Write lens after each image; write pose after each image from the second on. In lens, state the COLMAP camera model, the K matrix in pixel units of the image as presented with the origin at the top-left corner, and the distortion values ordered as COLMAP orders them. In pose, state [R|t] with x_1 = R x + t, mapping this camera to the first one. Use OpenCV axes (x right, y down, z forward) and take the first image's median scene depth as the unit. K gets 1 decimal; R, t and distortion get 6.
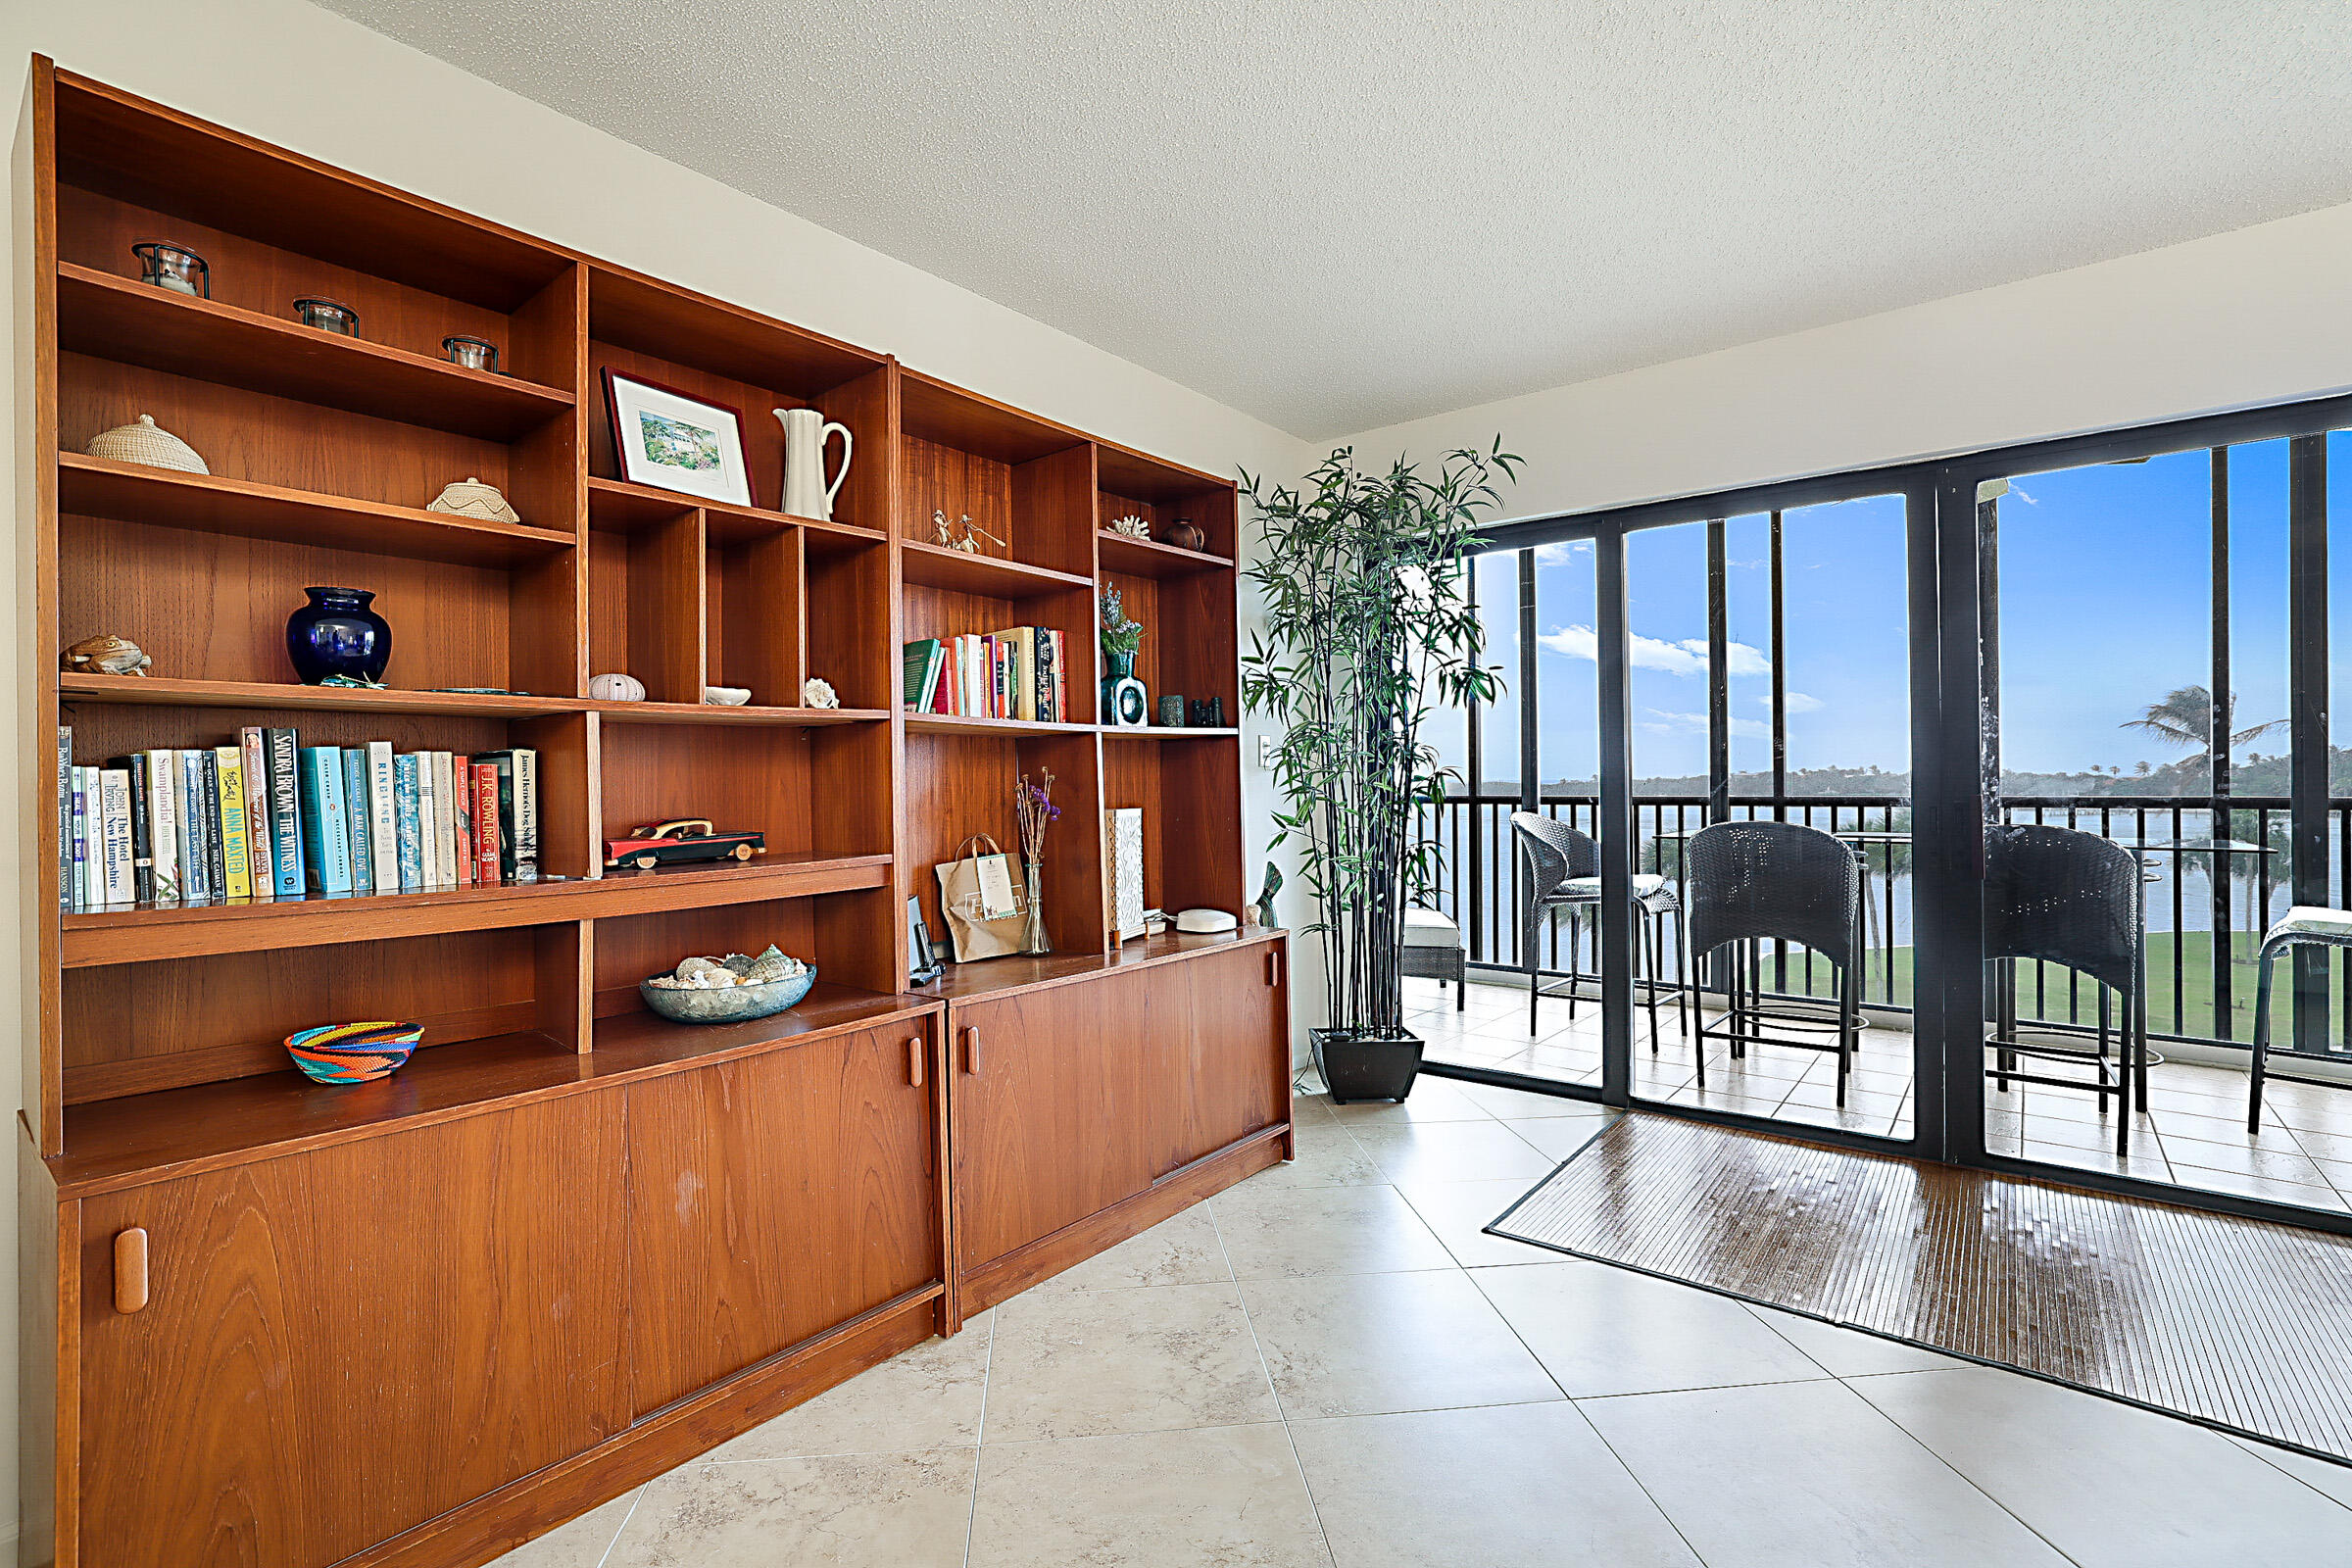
lens RADIAL K [[1050.8, 0, 1155.9], [0, 1050.8, 781.8], [0, 0, 1]] dist [-0.033489, 0.012449]
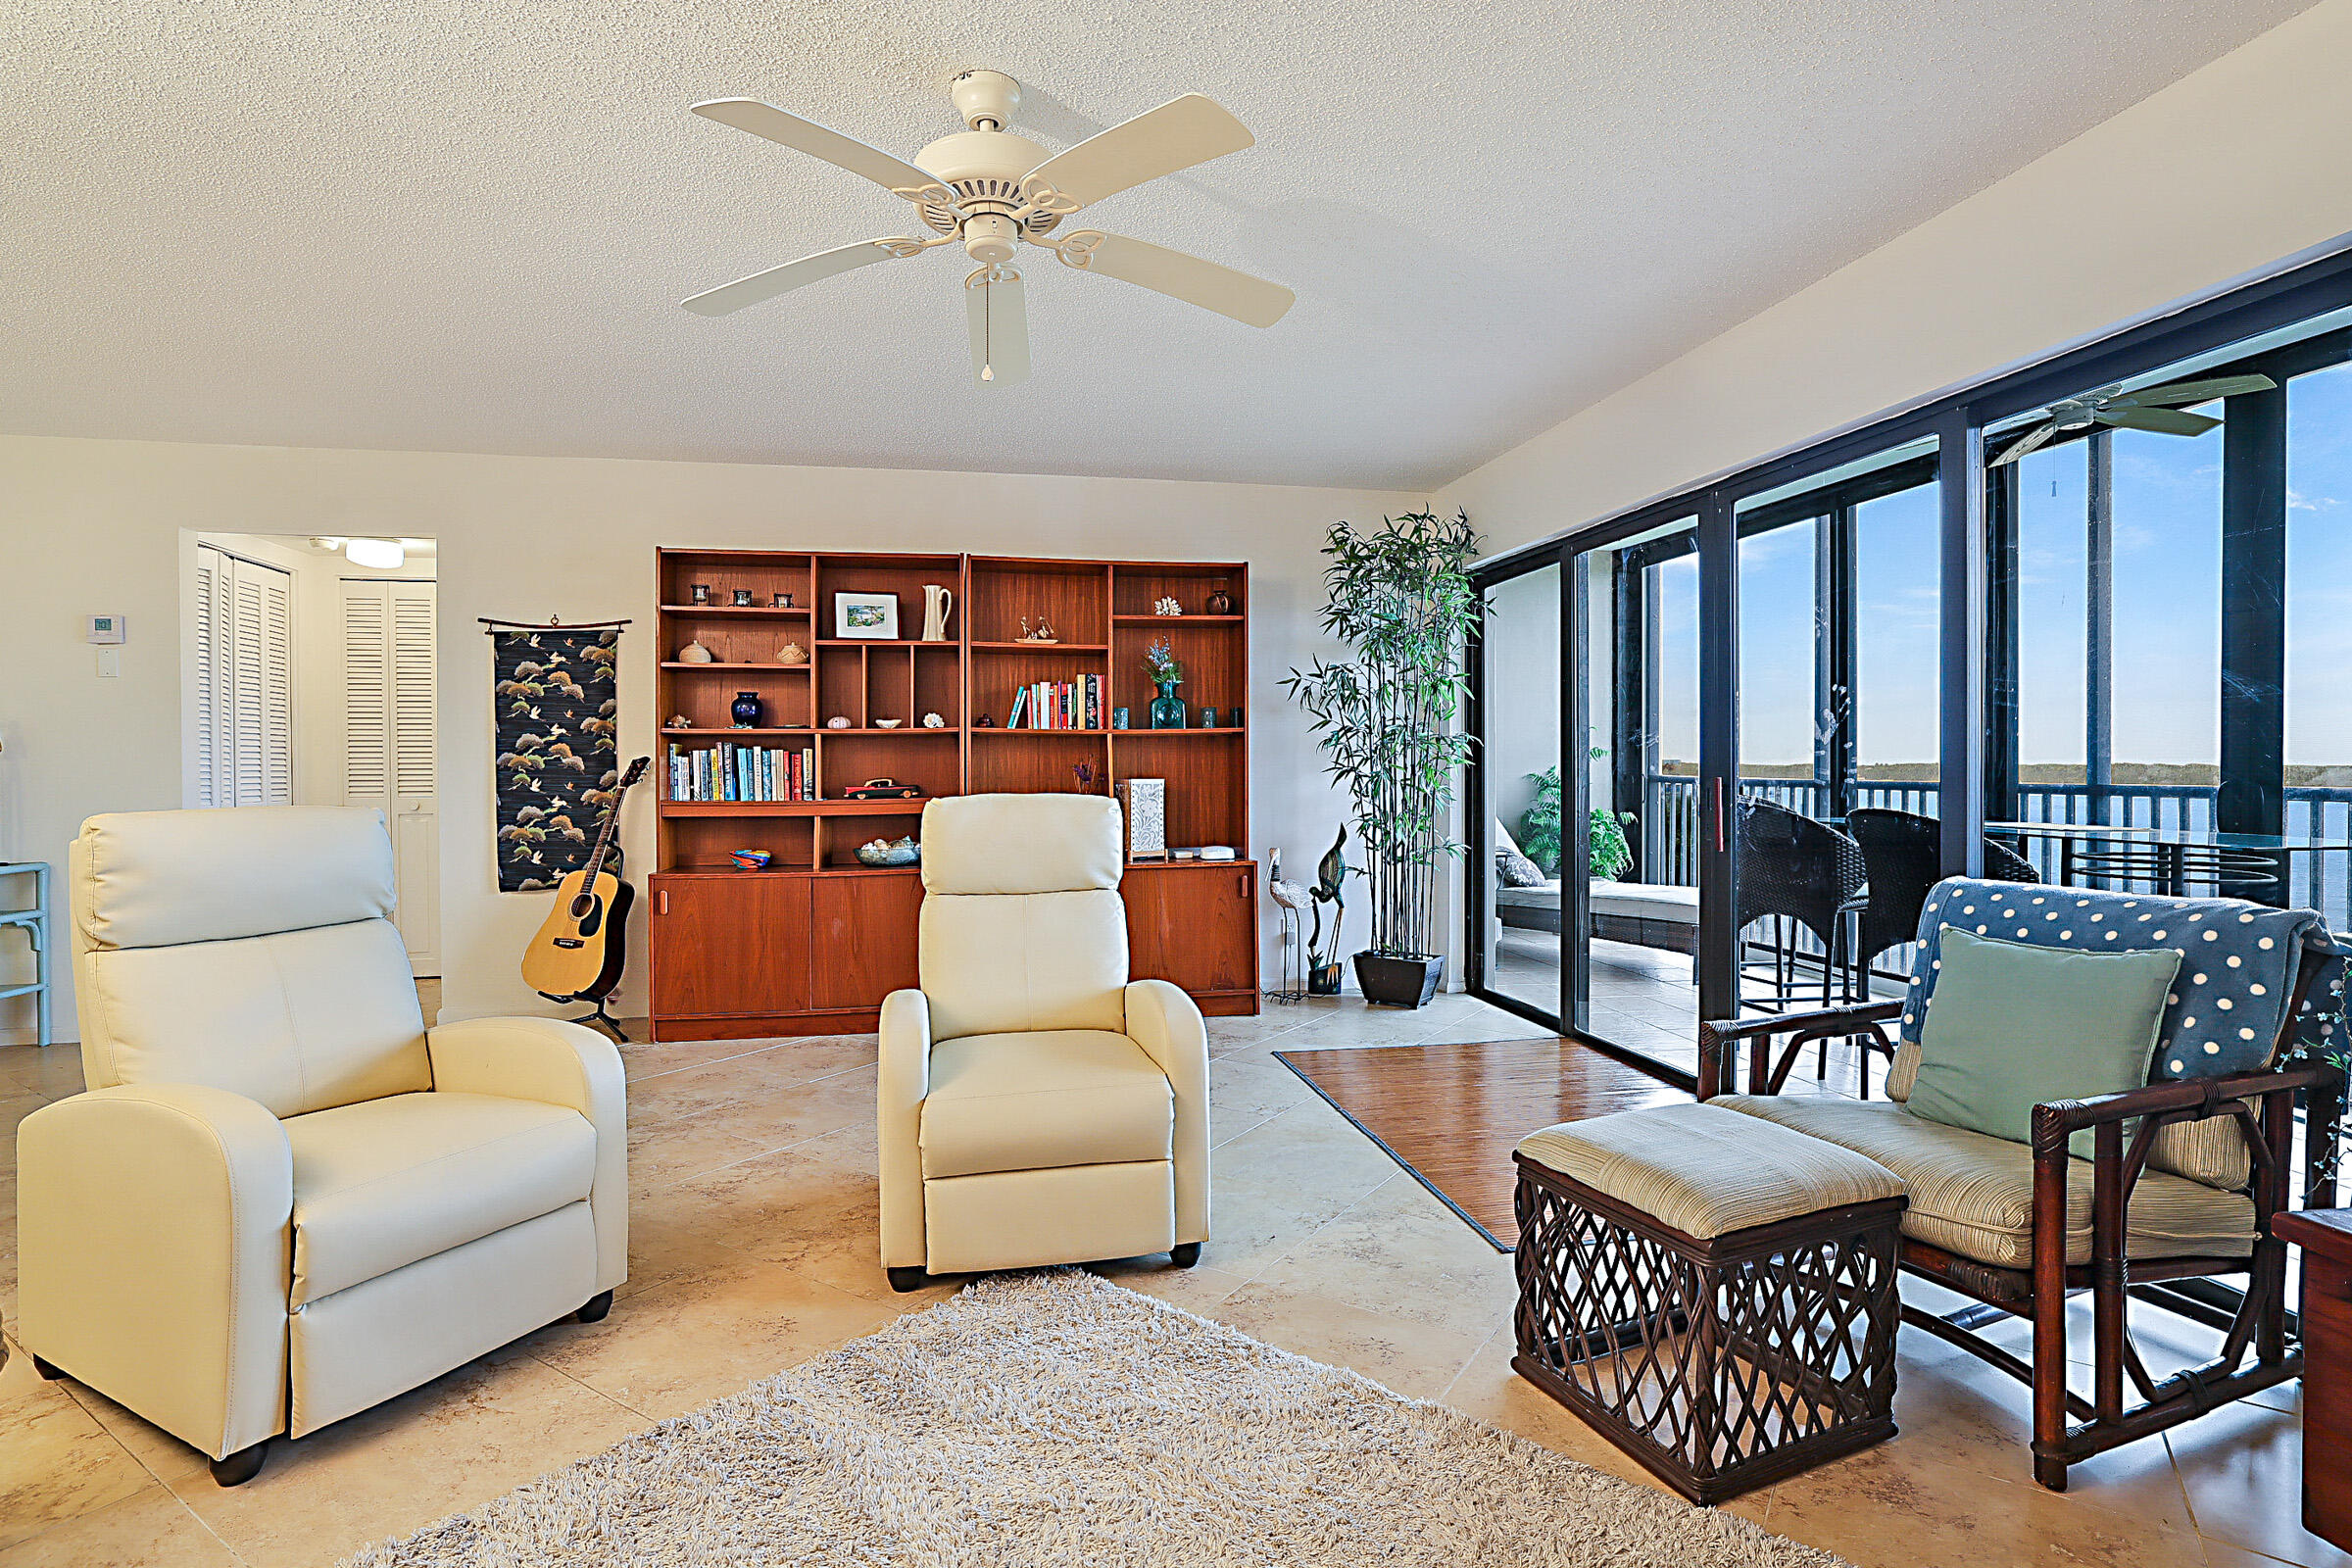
lens RADIAL K [[1132.5, 0, 1176.8], [0, 1132.5, 784.8], [0, 0, 1]] dist [-0.006698, 0.003299]
pose [[0.771379, 0.014371, -0.636214, 1.636499], [-0.004186, 0.999838, 0.017510, 0.005287], [0.636363, -0.010844, 0.771314, -0.492186]]
